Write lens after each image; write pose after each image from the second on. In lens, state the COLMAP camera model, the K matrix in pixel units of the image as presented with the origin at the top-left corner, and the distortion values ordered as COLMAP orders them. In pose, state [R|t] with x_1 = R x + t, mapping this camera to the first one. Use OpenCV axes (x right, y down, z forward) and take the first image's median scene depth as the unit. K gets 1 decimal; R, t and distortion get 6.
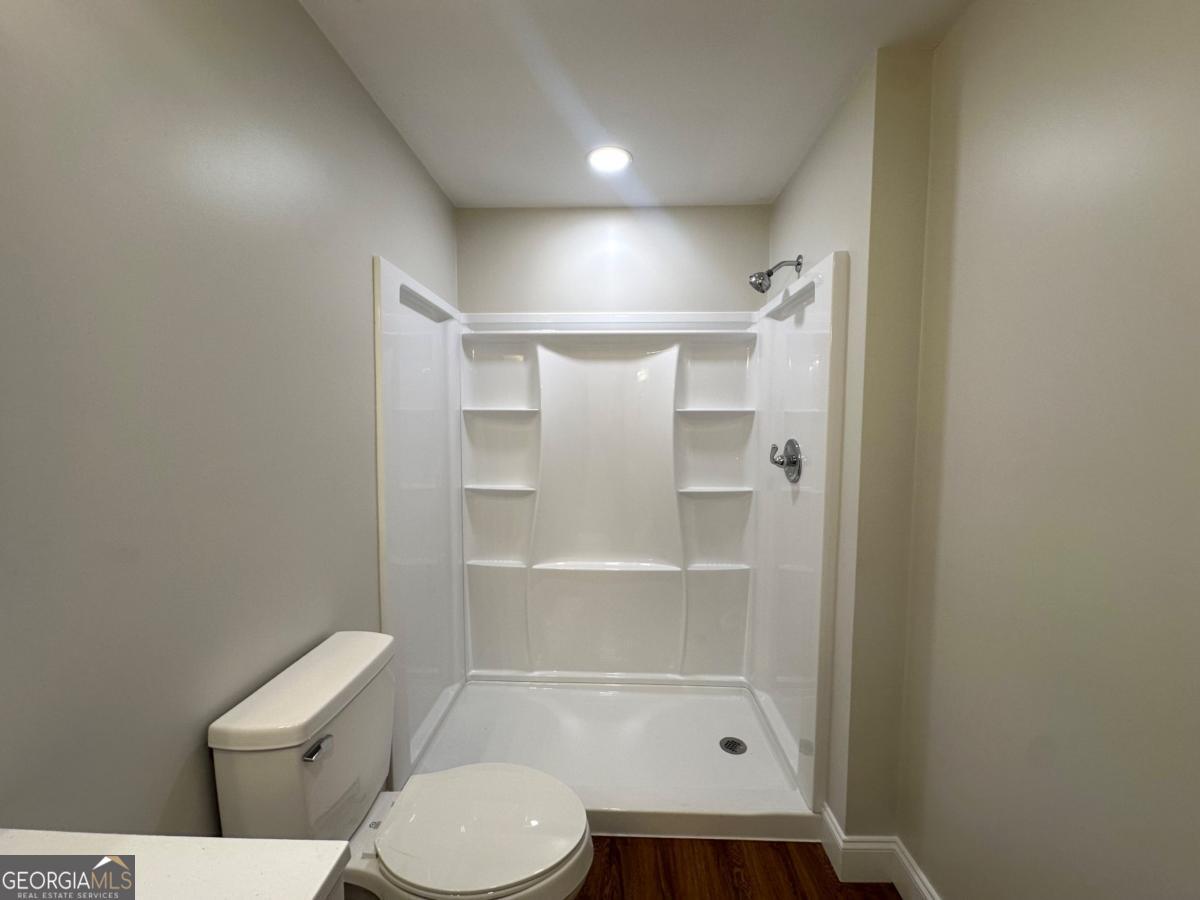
lens RADIAL K [[478.1, 0, 607.3], [0, 478.1, 461.9], [0, 0, 1]] dist [-0.002547, 0.001989]
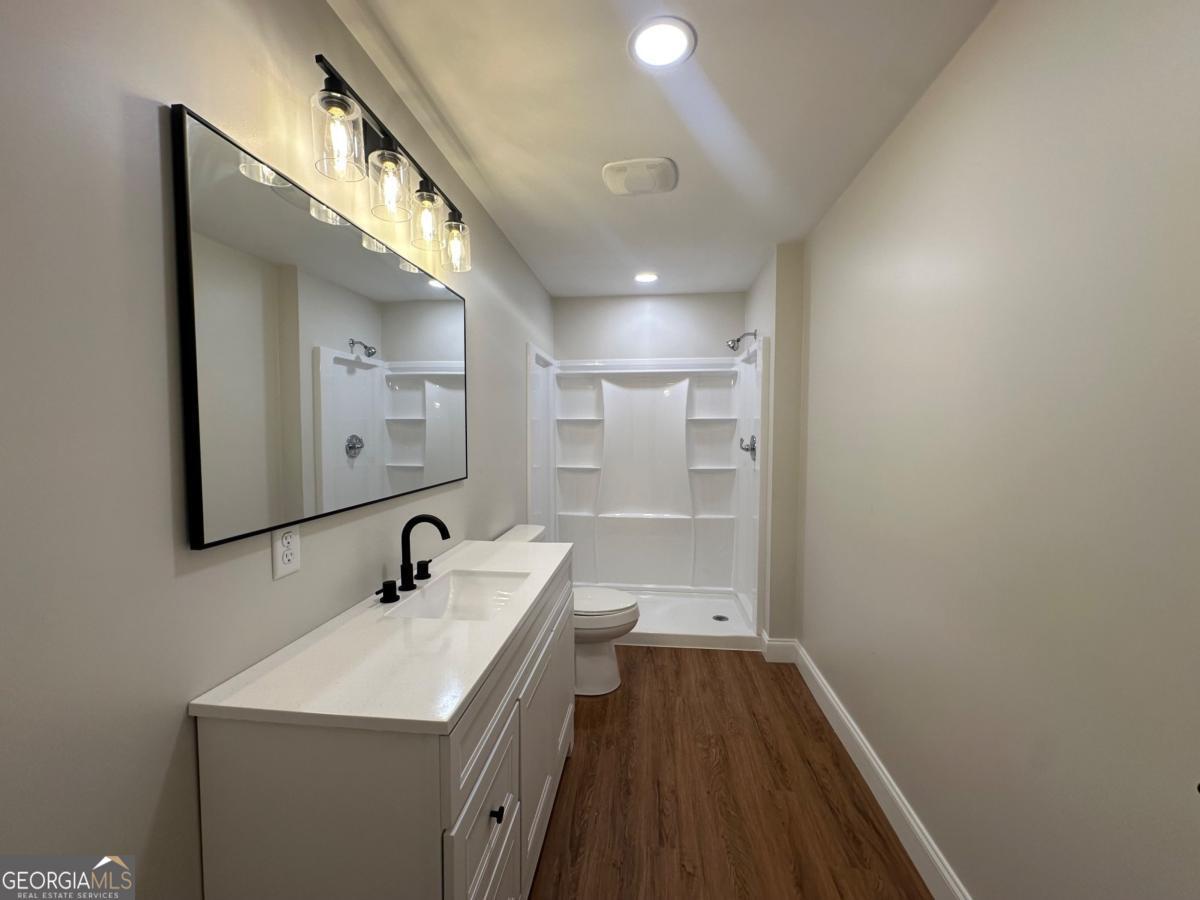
lens RADIAL K [[478.1, 0, 607.5], [0, 478.1, 457.4], [0, 0, 1]] dist [-0.002547, 0.001989]
pose [[0.997420, -0.000261, -0.071783, -0.010134], [-0.001361, 0.999745, -0.022545, 0.060617], [0.071770, 0.022584, 0.997165, -0.631416]]
